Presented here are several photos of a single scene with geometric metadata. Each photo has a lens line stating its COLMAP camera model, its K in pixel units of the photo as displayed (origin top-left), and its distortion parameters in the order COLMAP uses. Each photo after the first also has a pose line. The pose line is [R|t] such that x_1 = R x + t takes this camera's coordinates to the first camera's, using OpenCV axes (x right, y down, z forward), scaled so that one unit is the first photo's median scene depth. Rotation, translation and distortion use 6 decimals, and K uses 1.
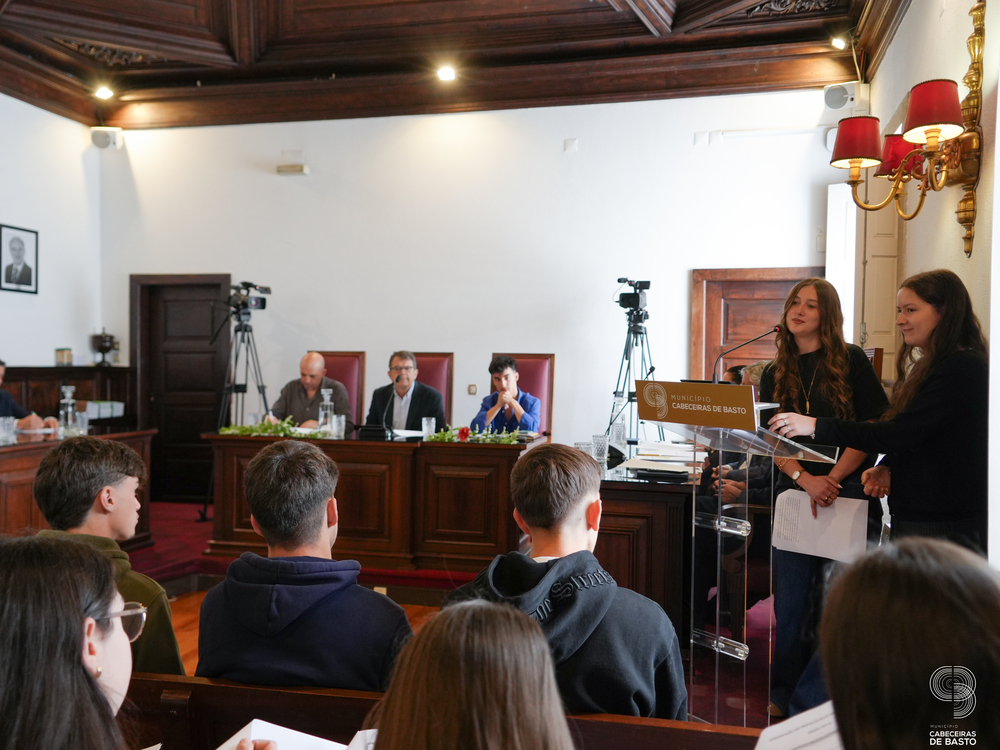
lens RADIAL K [[919.3, 0, 500.0], [0, 919.3, 375.0], [0, 0, 1]] dist [0.071406, 0.010665]
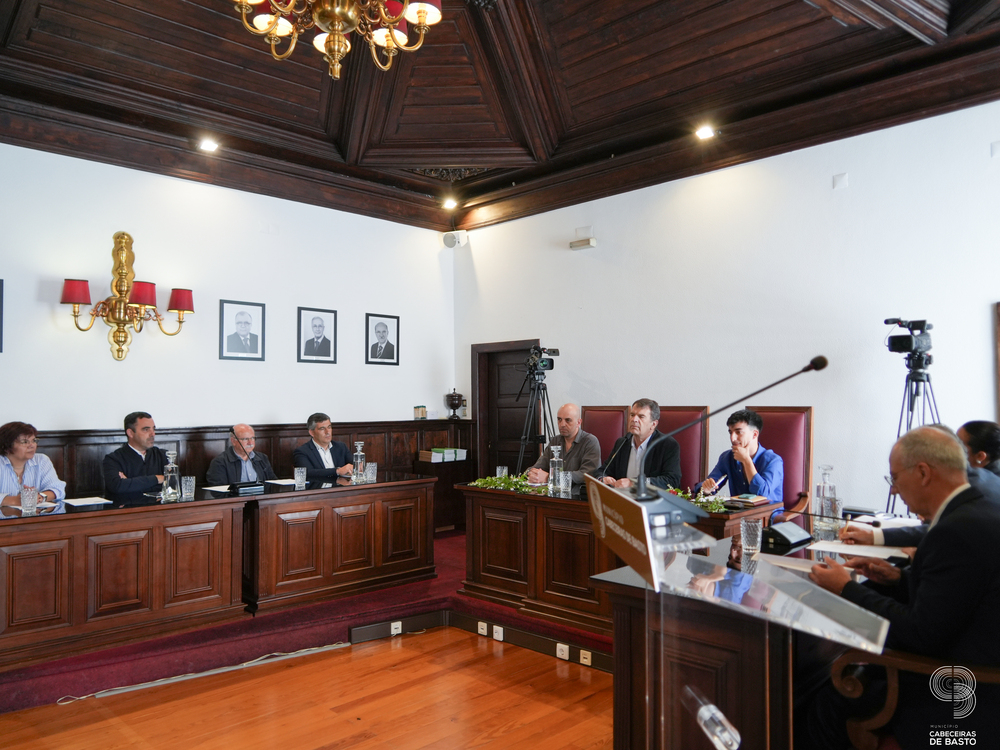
lens RADIAL K [[745.8, 0, 500.0], [0, 745.8, 375.0], [0, 0, 1]] dist [-0.024850, 0.027573]
pose [[0.868900, -0.035552, -0.493710, 0.137250], [0.009201, 0.998405, -0.055703, -0.014161], [0.494902, 0.043858, 0.867841, 0.182668]]
